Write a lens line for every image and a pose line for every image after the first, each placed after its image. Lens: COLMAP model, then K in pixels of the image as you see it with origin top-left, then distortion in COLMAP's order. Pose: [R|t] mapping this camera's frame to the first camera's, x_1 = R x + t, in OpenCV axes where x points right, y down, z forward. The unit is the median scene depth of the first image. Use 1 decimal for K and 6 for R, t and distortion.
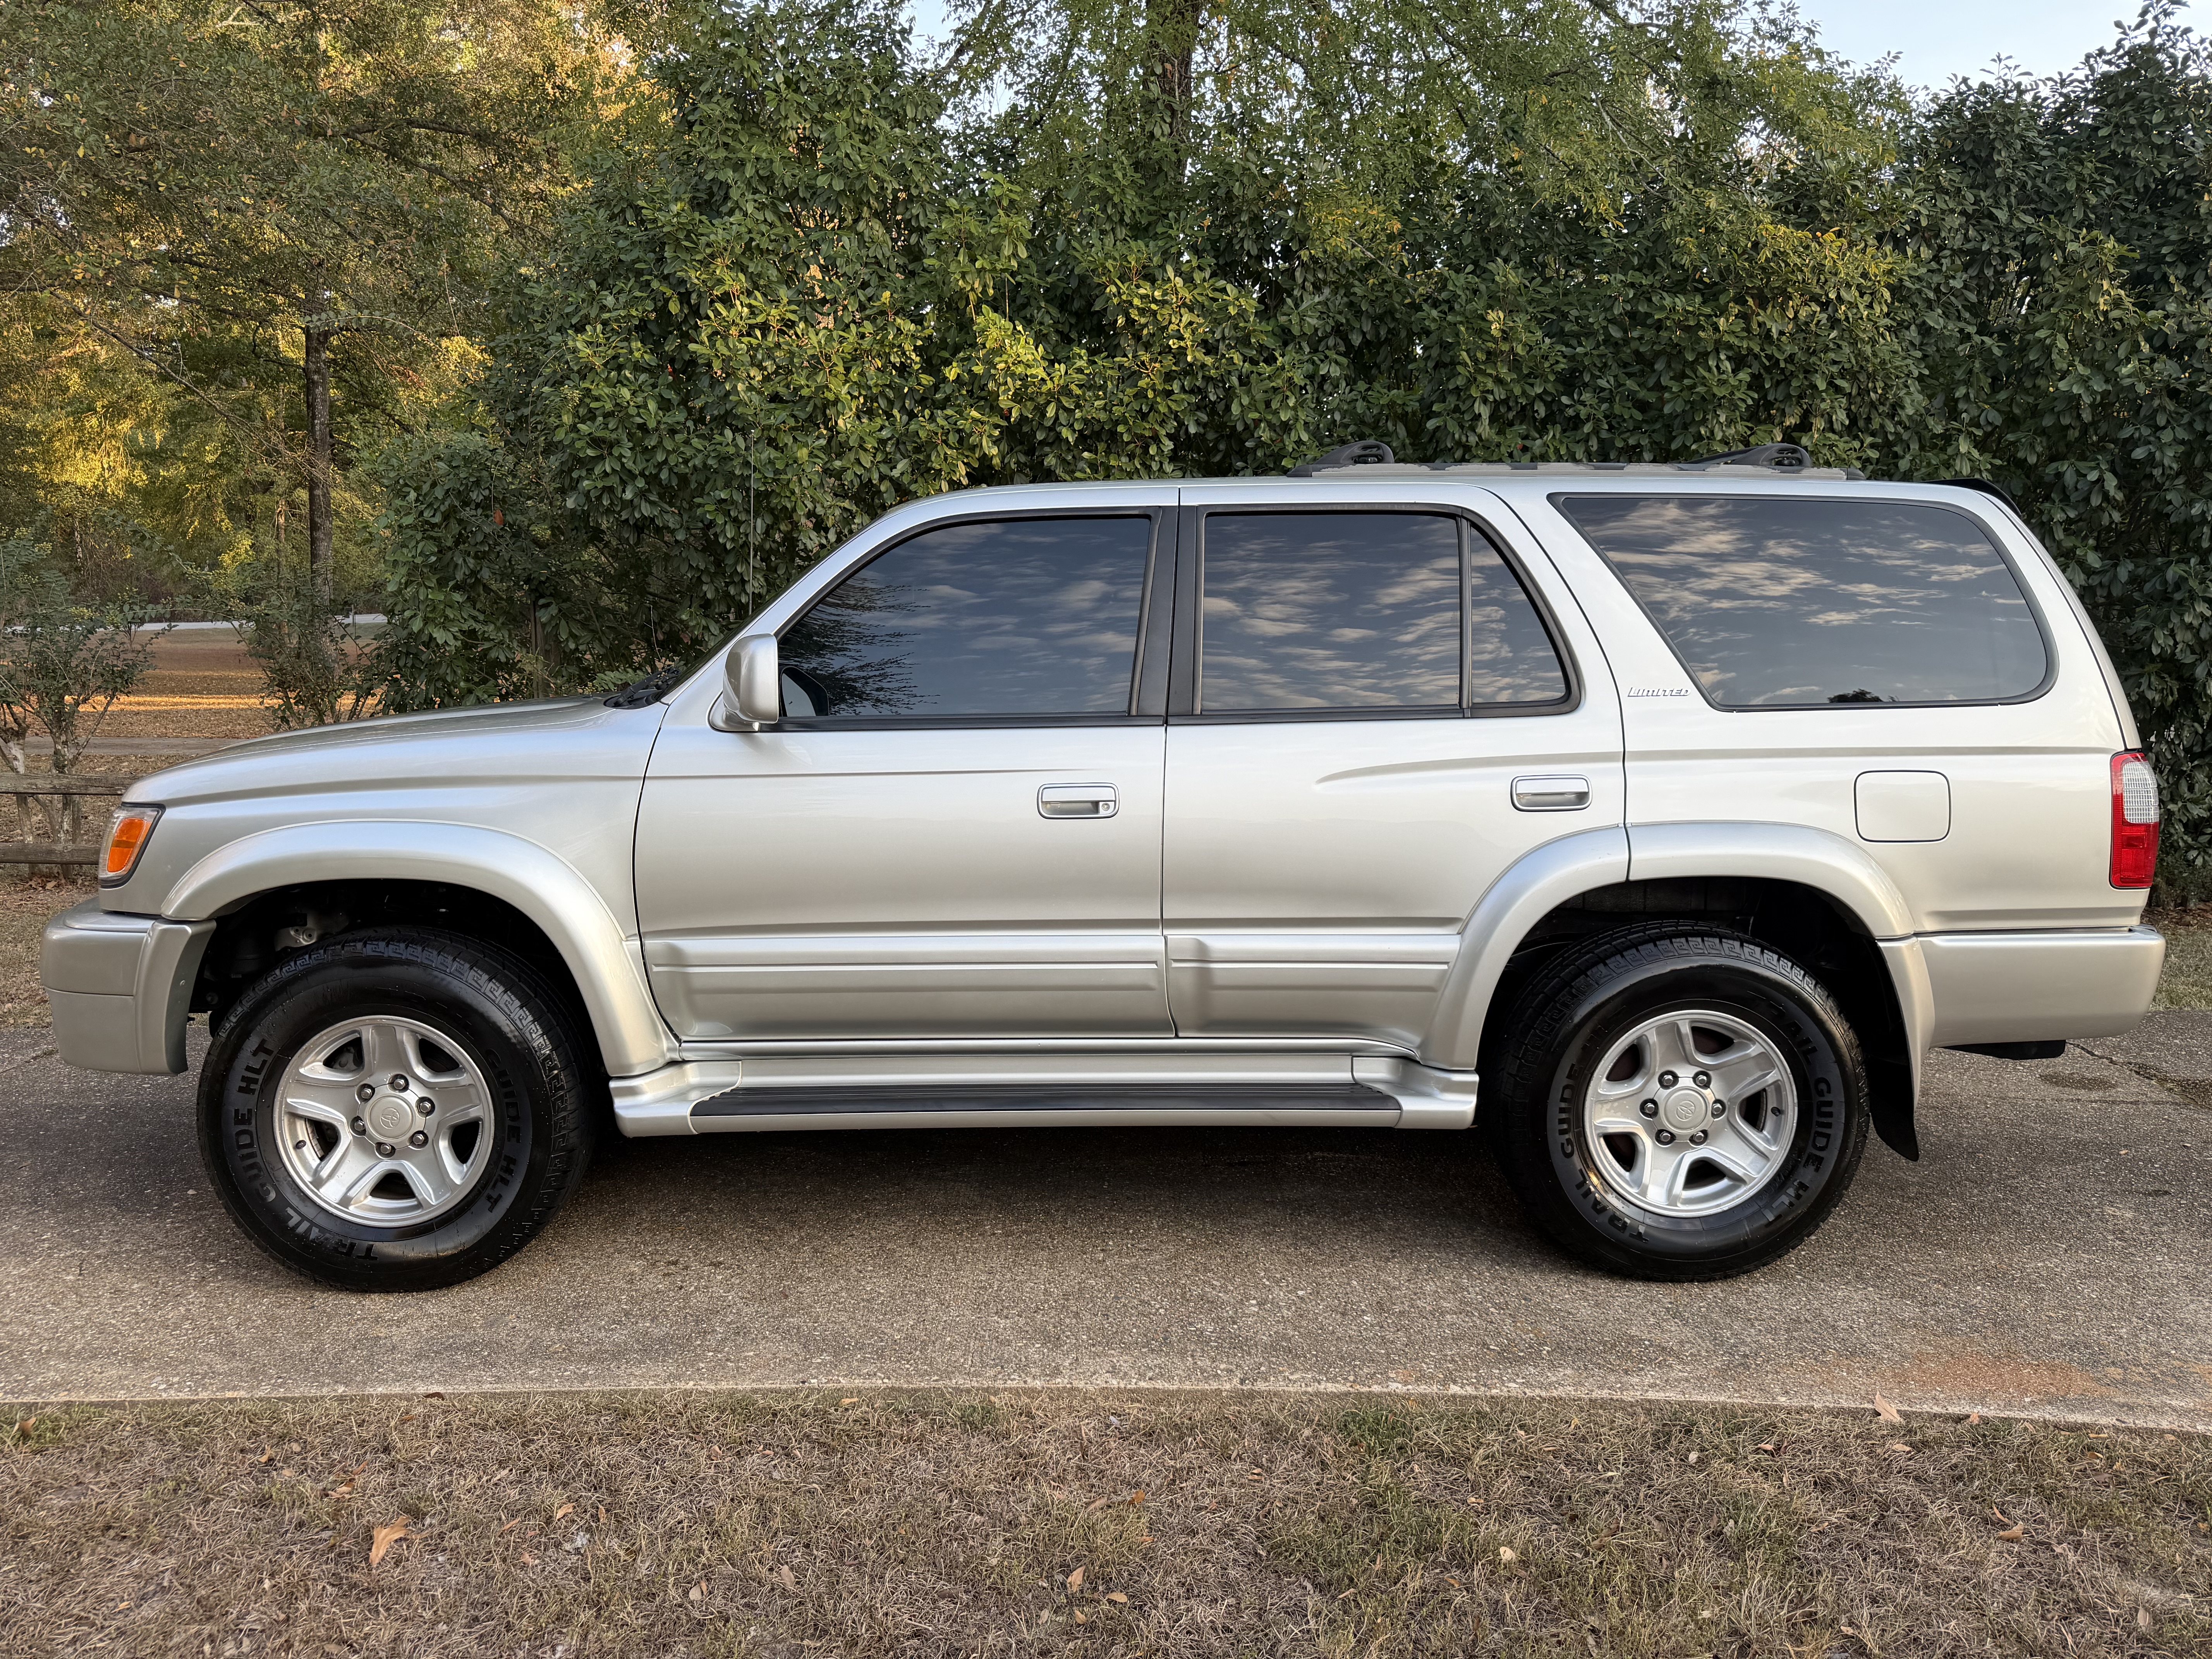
lens RADIAL K [[1530.0, 0, 1106.0], [0, 1530.0, 829.5], [0, 0, 1]] dist [0.017937, -0.040498]
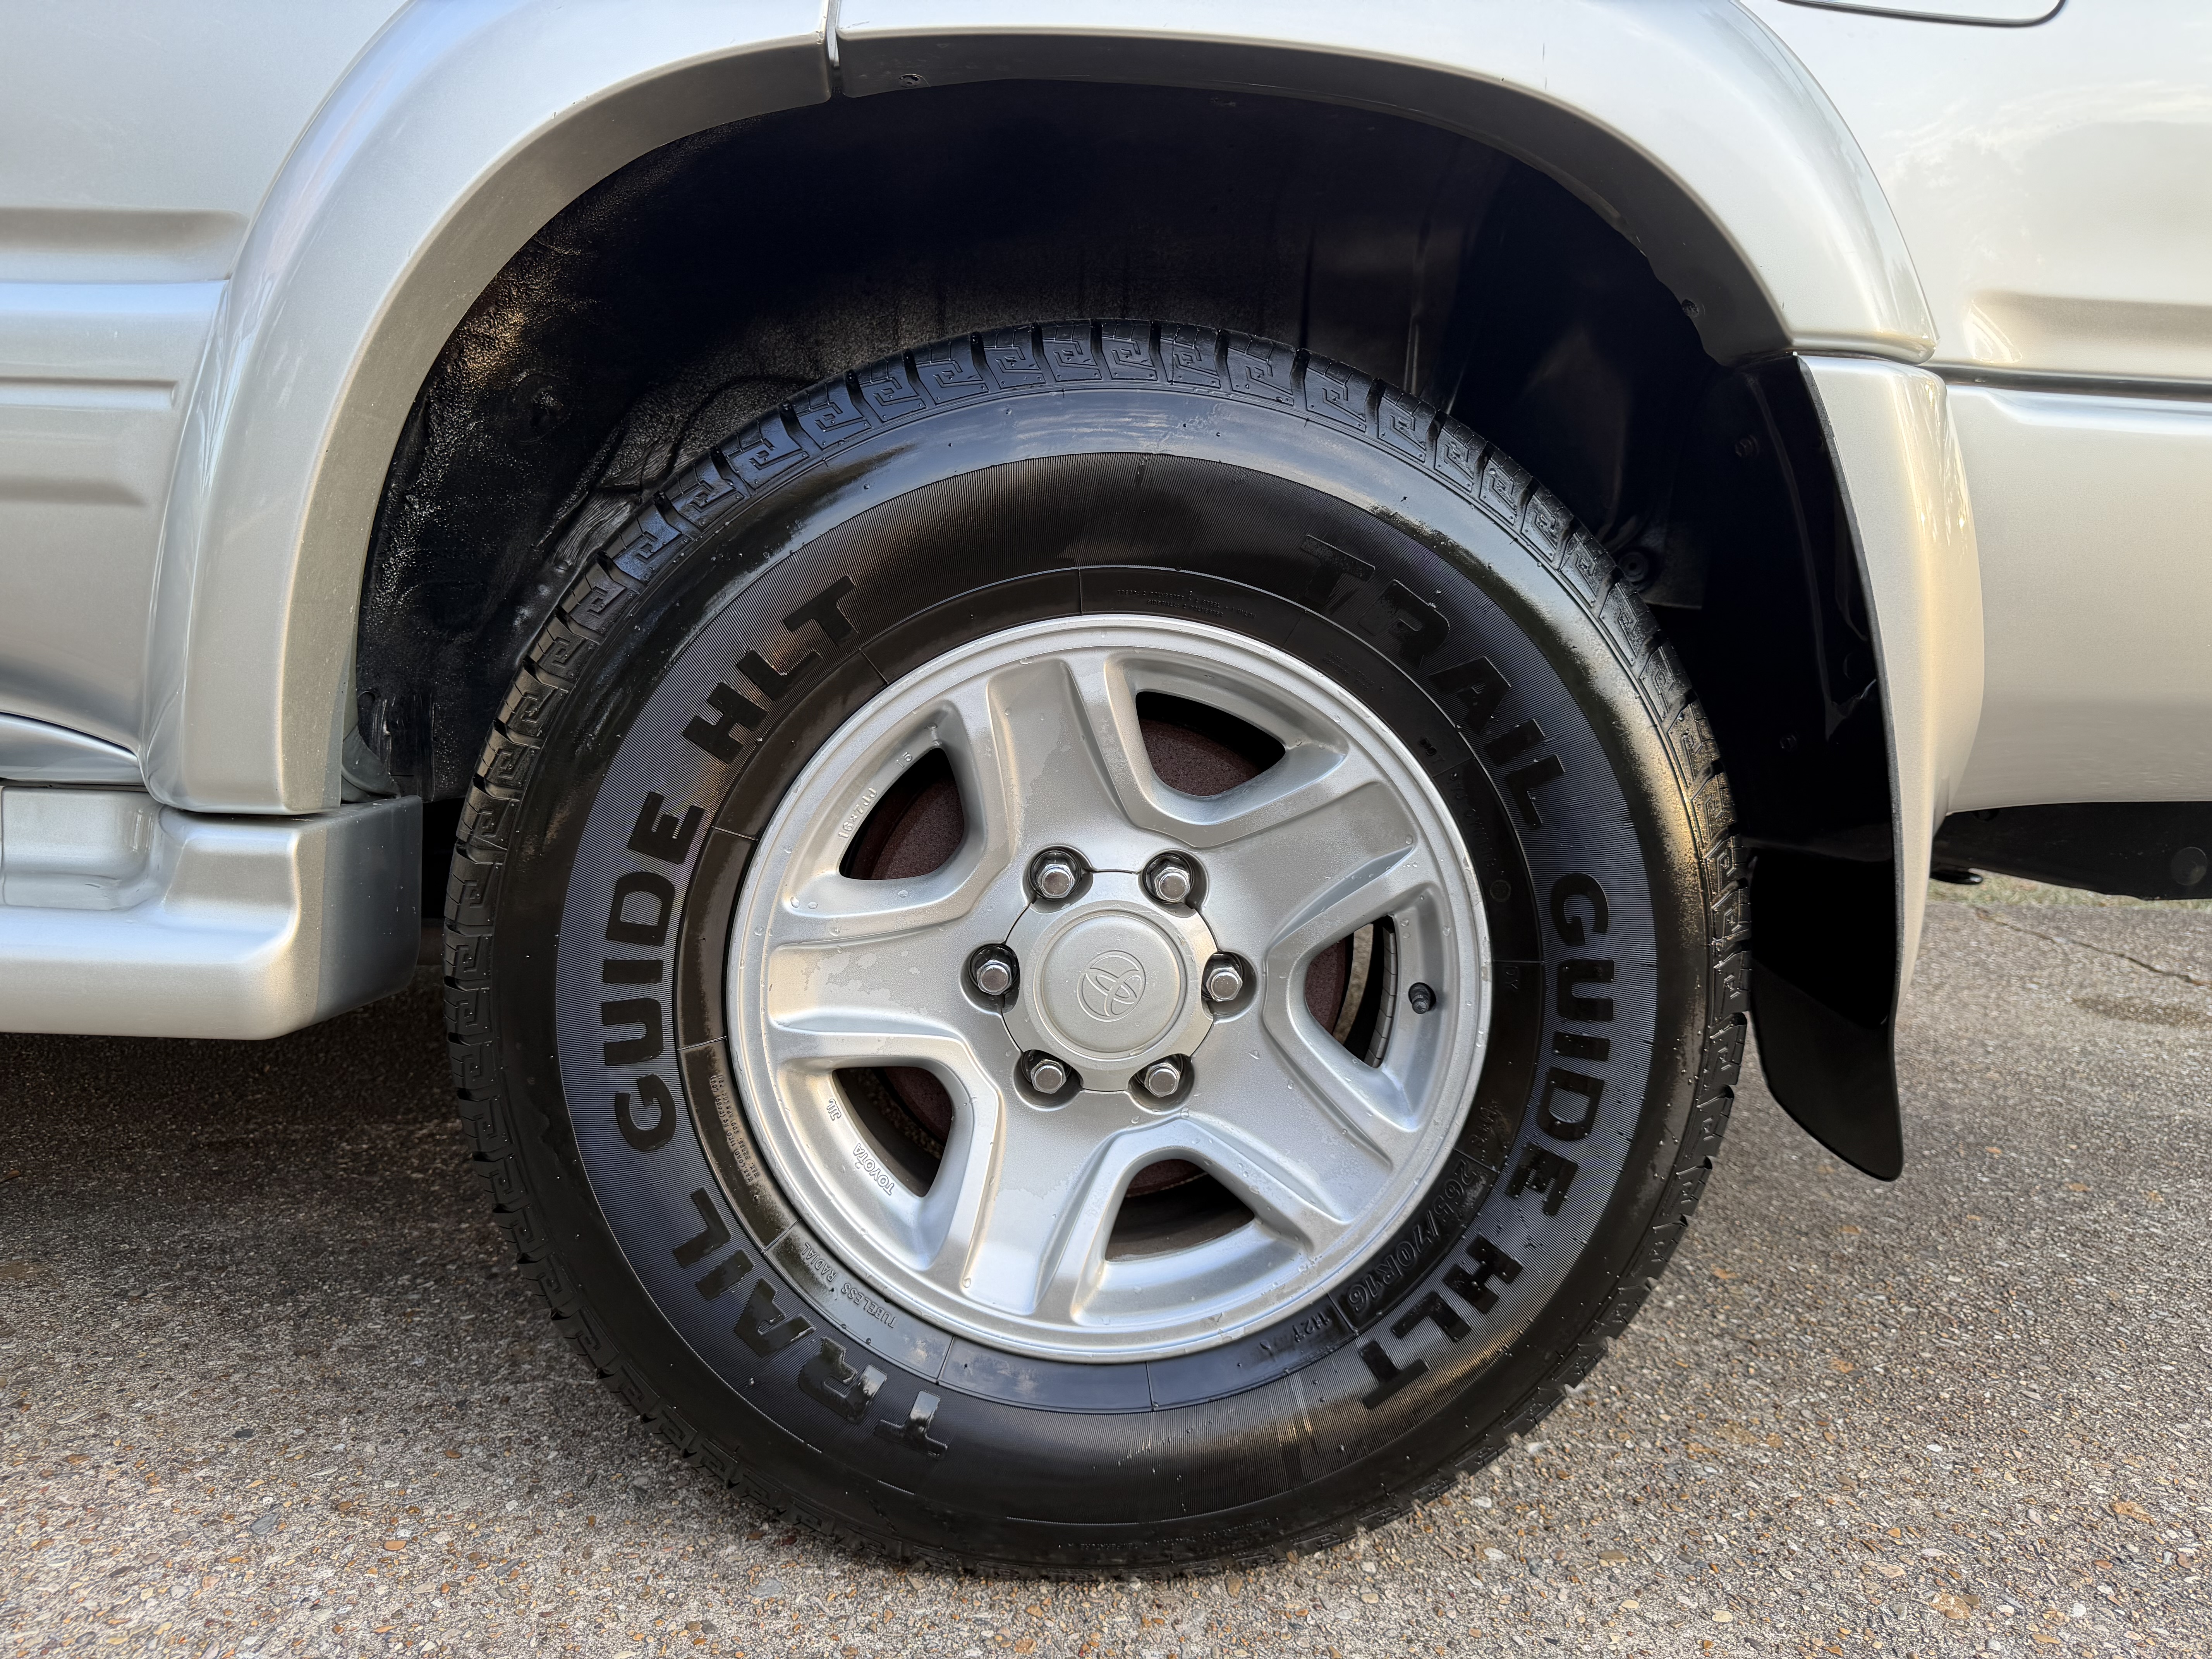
lens RADIAL K [[1530.0, 0, 1106.0], [0, 1530.0, 829.5], [0, 0, 1]] dist [0.017937, -0.040498]
pose [[0.998374, 0.031398, 0.047583, 0.141902], [-0.032623, 0.999150, 0.025197, 0.057468], [-0.046751, -0.026708, 0.998549, 0.280638]]
